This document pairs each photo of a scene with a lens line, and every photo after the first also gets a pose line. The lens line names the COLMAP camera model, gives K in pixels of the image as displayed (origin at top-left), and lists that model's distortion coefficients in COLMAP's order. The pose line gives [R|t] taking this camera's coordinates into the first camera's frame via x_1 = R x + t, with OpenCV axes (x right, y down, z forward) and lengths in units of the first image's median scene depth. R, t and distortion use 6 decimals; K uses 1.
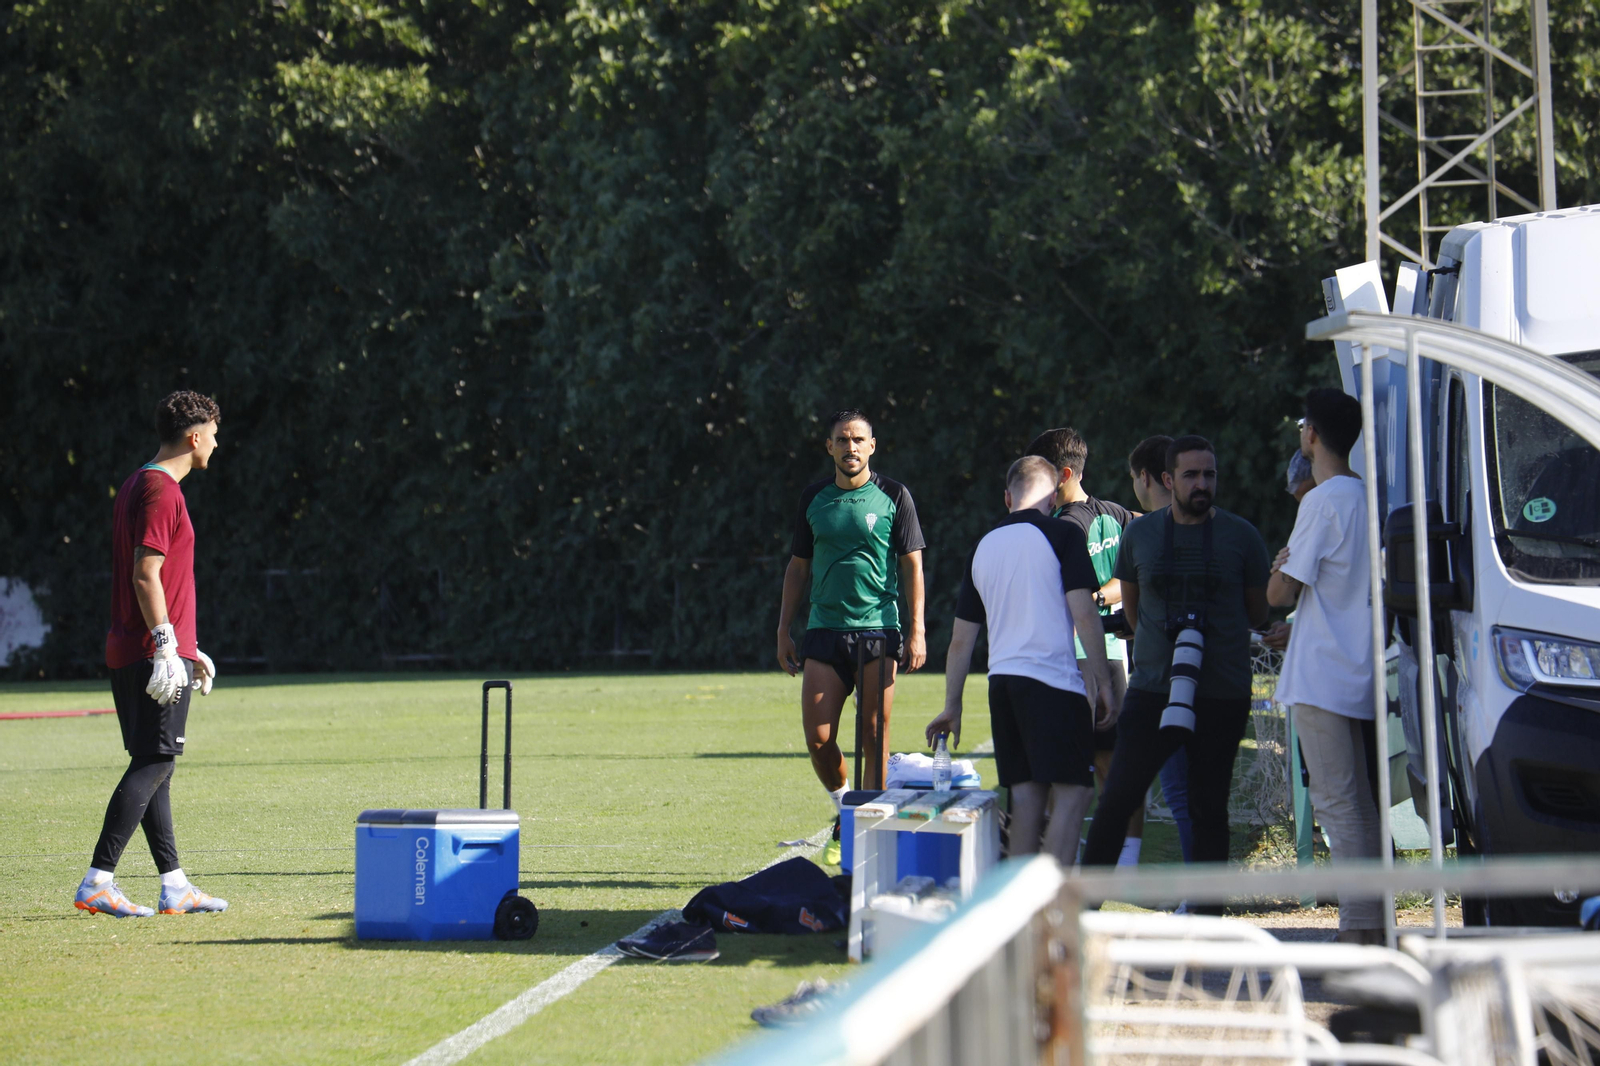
lens RADIAL K [[8915.0, 0, 800.9], [0, 8915.0, 555.8], [0, 0, 1]] dist [2.341579, 4.522413]
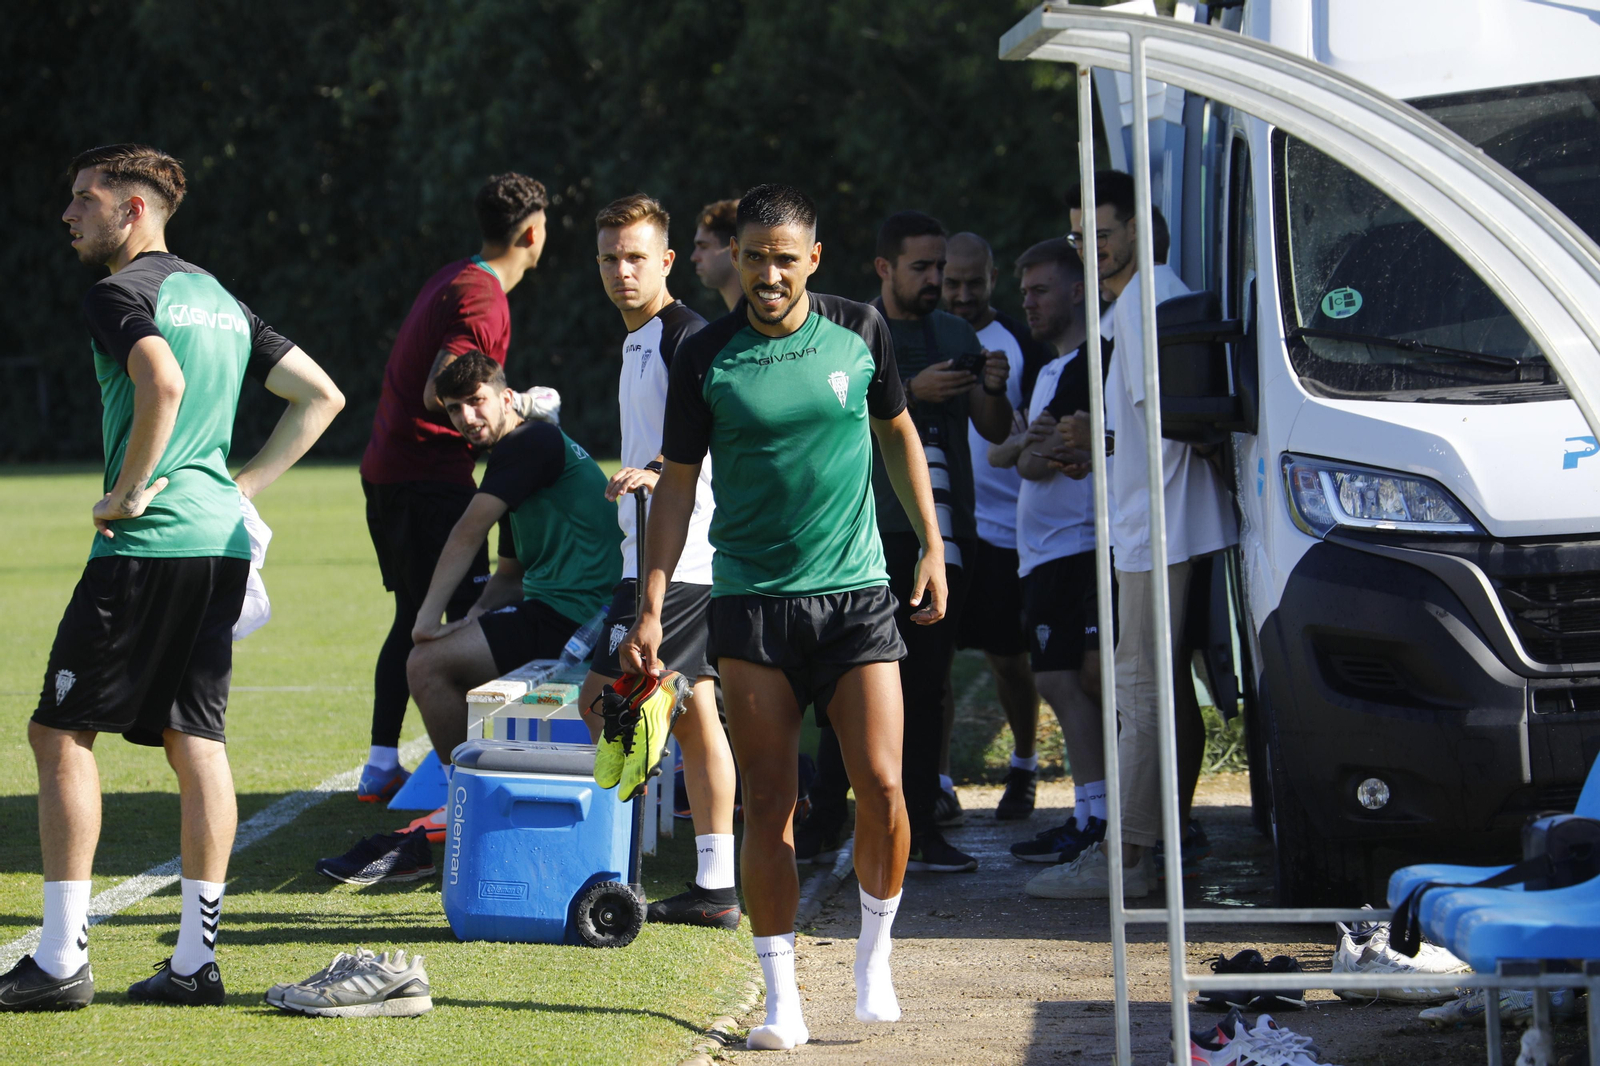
lens RADIAL K [[5883.3, 0, 799.5], [0, 5883.3, 505.9], [0, 0, 1]] dist [1.253465, 1.063736]
pose [[0.999870, -0.003551, -0.015758, 0.028183], [0.004030, 0.999528, 0.030470, -0.002264], [0.015642, -0.030530, 0.999411, 0.319539]]
